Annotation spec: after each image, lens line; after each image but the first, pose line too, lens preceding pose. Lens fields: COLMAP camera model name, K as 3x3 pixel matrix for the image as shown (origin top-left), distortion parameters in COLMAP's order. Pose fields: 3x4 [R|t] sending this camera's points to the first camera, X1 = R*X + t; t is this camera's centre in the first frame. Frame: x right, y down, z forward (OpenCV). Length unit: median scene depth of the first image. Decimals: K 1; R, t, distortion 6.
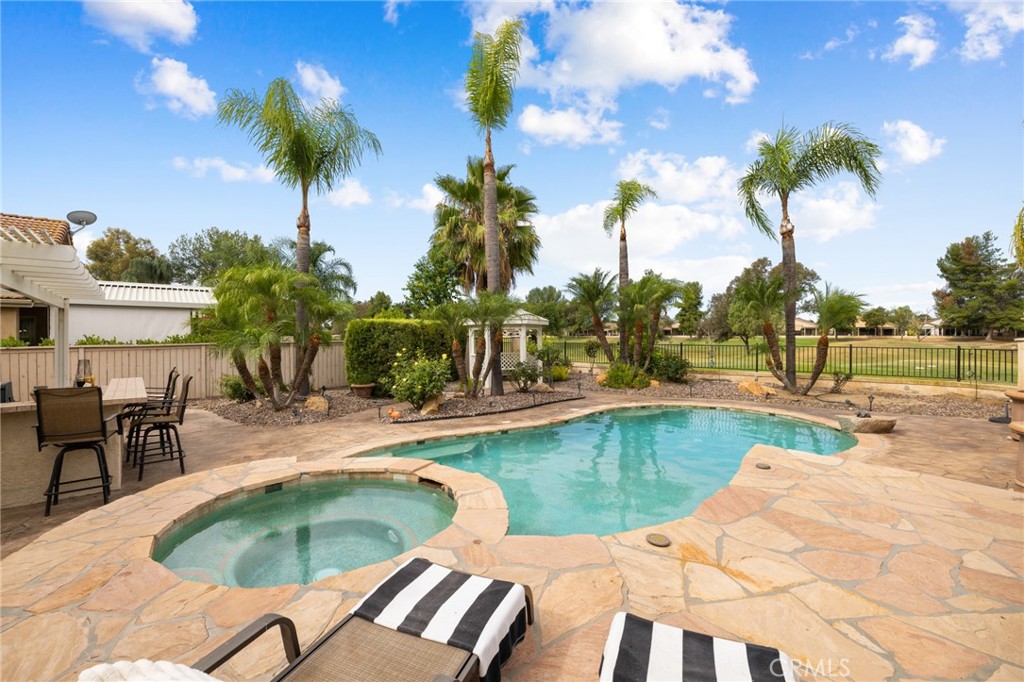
lens RADIAL K [[431.0, 0, 515.1], [0, 431.0, 338.1], [0, 0, 1]] dist [-0.000628, 0.000153]
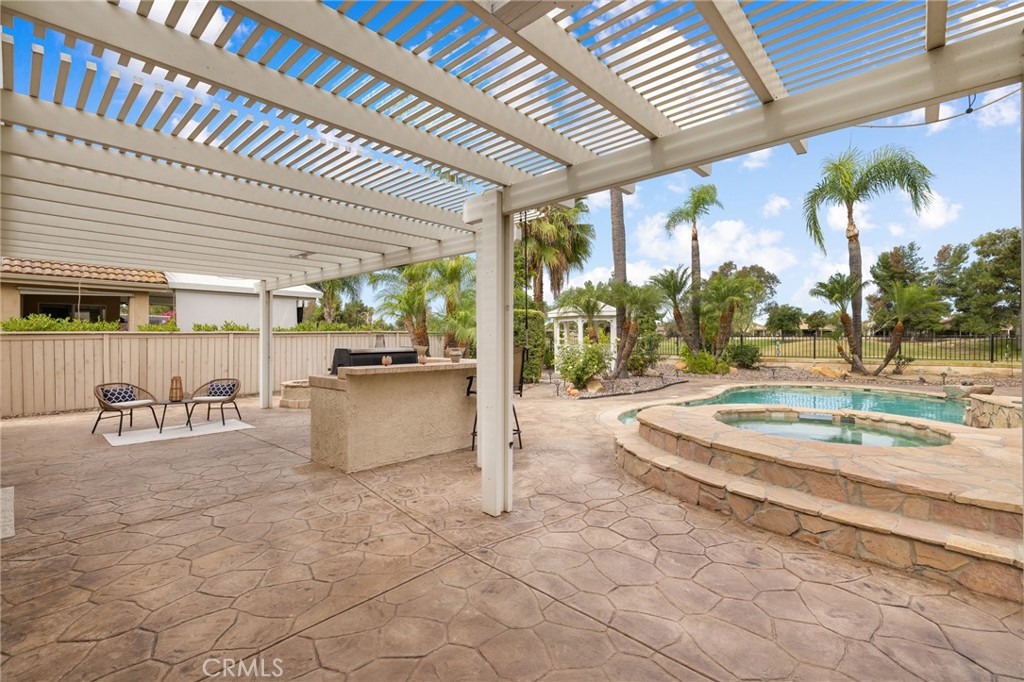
lens RADIAL K [[447.0, 0, 512.2], [0, 447.0, 337.7], [0, 0, 1]] dist [0.001560, 0.000378]
pose [[0.992655, -0.000130, 0.120979, -0.364511], [0.001092, 0.999968, -0.007882, 0.030771], [-0.120974, 0.007956, 0.992624, -0.068766]]
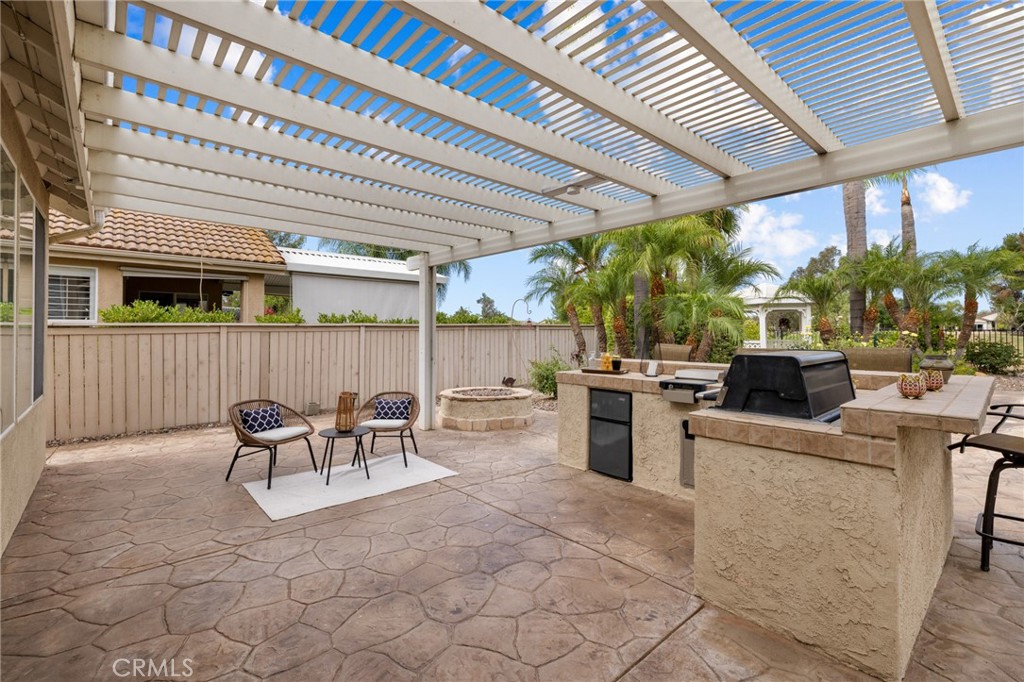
lens RADIAL K [[451.6, 0, 514.2], [0, 451.6, 327.7], [0, 0, 1]] dist [0.002802, 0.000481]
pose [[0.999947, 0.001446, 0.010150, -0.550057], [-0.001276, 0.999859, -0.016736, 0.029134], [-0.010173, 0.016723, 0.999808, 0.138669]]
